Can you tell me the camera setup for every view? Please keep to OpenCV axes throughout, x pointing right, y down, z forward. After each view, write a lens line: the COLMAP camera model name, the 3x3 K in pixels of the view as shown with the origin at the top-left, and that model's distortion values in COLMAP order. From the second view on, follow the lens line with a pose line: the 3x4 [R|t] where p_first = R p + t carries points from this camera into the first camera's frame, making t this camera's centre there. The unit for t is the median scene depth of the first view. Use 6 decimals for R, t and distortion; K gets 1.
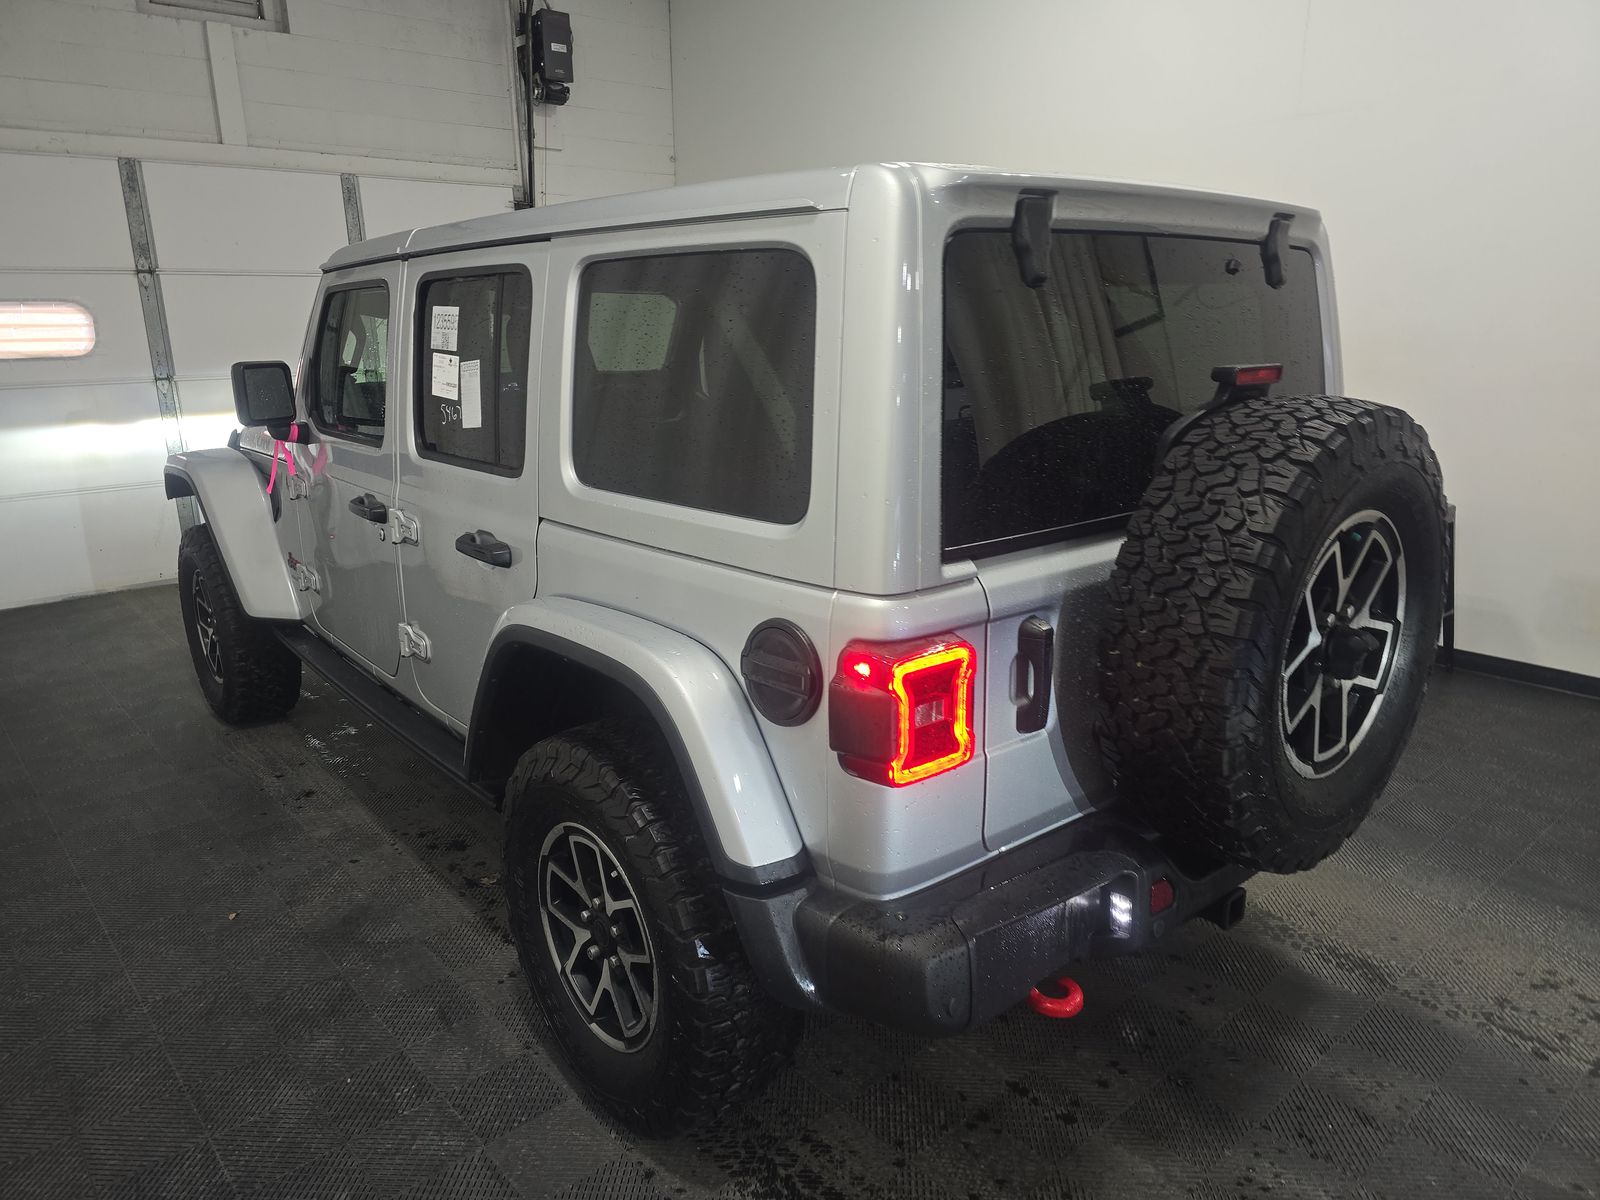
lens RADIAL K [[1091.1, 0, 800.0], [0, 1091.1, 600.0], [0, 0, 1]] dist [0.059506, -0.057939]
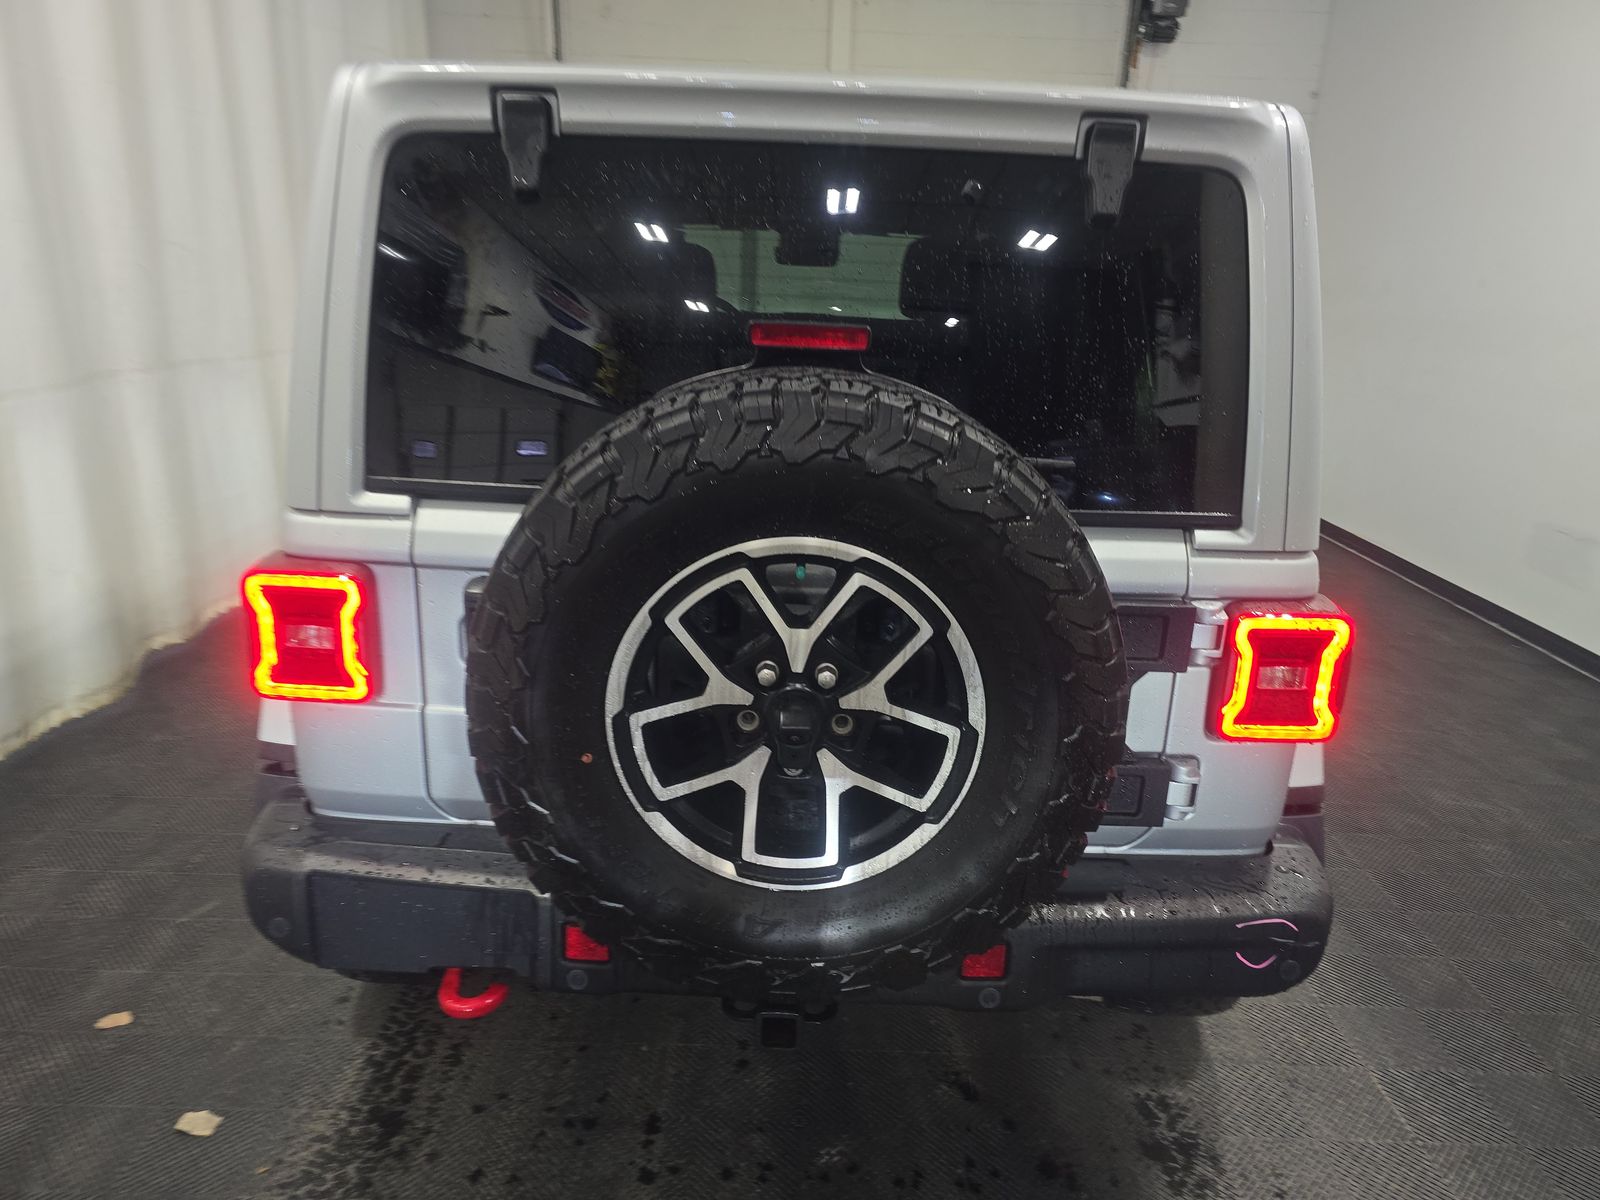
lens RADIAL K [[1091.1, 0, 800.0], [0, 1091.1, 600.0], [0, 0, 1]] dist [0.059506, -0.057939]
pose [[0.750392, 0.236112, -0.617384, 0.957198], [-0.217450, 0.970216, 0.106752, -0.116577], [0.624201, 0.054144, 0.779385, 0.460875]]
